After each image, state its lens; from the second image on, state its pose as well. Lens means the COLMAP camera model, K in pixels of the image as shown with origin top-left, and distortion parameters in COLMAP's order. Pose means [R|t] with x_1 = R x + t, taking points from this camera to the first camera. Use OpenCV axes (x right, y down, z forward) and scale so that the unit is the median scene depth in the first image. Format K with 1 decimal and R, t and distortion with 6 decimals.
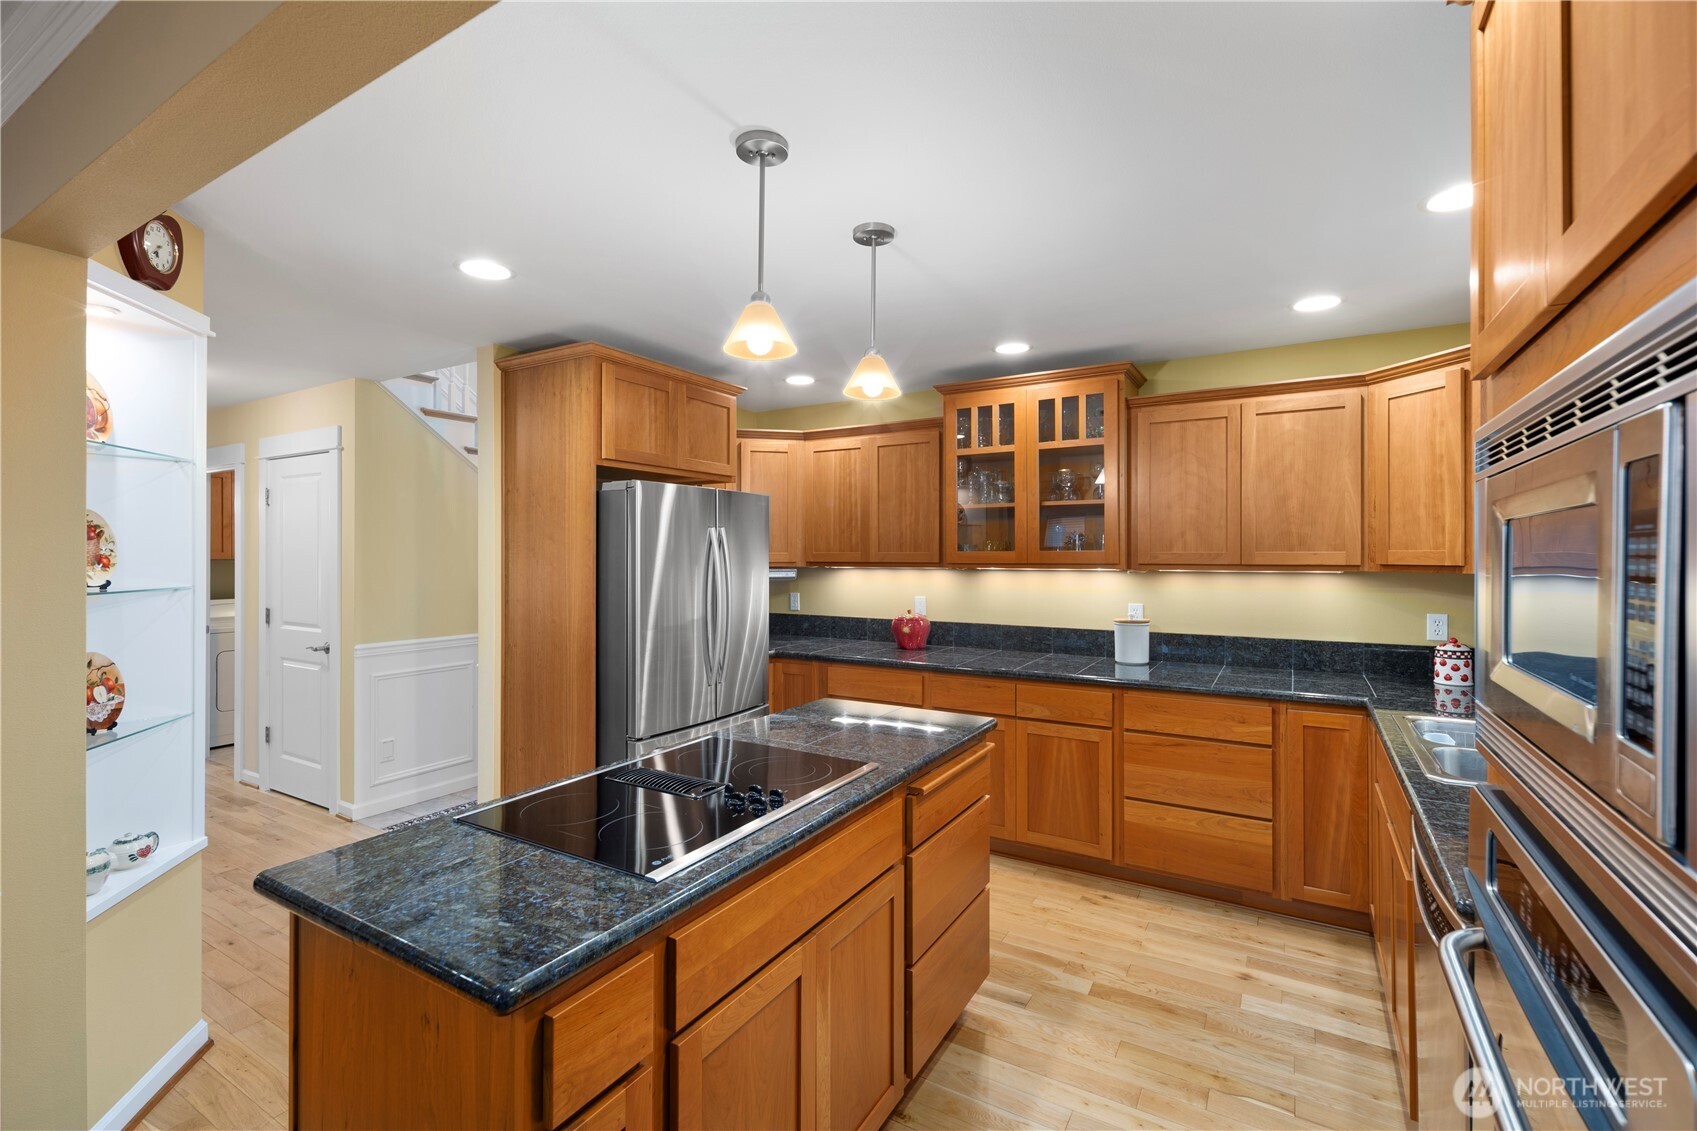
lens RADIAL K [[743.7, 0, 857.6], [0, 743.7, 559.6], [0, 0, 1]] dist [0.001082, -0.001395]
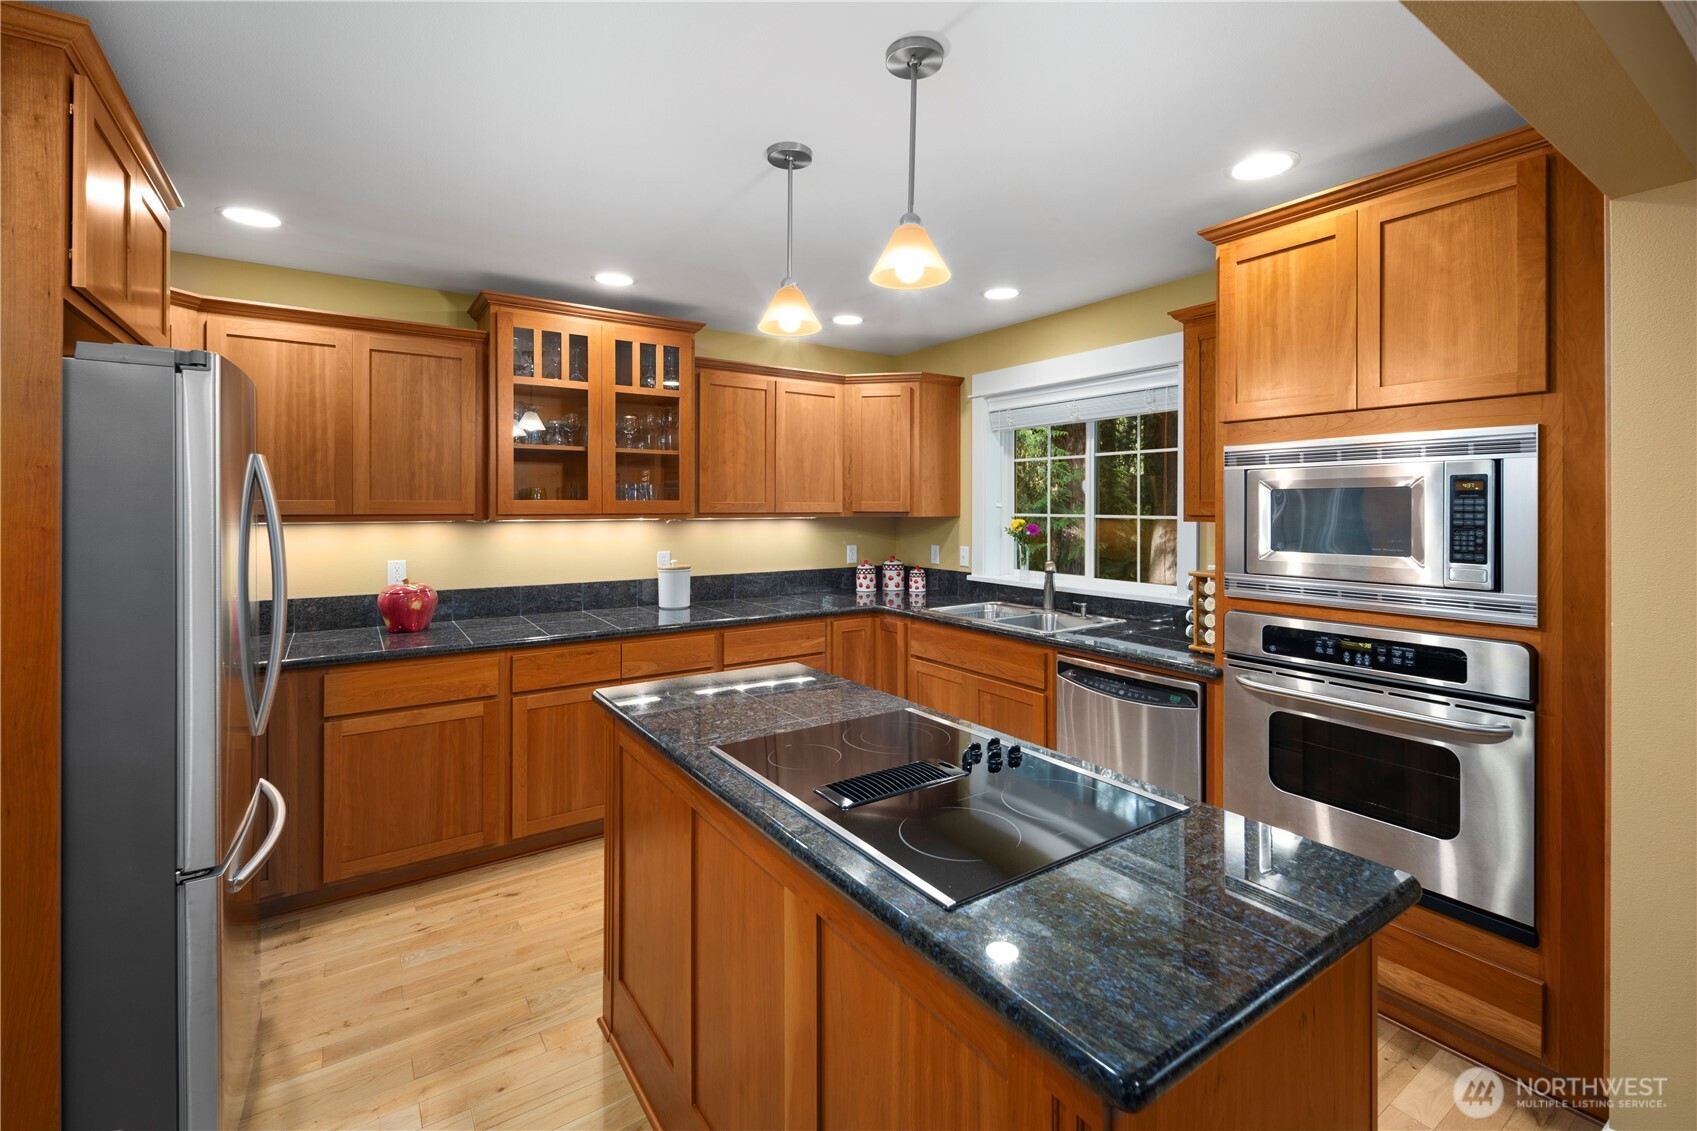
lens RADIAL K [[743.7, 0, 926.9], [0, 743.7, 506.0], [0, 0, 1]] dist [0.001082, -0.001395]
pose [[0.383923, -0.000730, 0.923365, -0.468609], [0.002960, 0.999996, -0.000440, -0.002571], [-0.923360, 0.002902, 0.383924, 0.274717]]
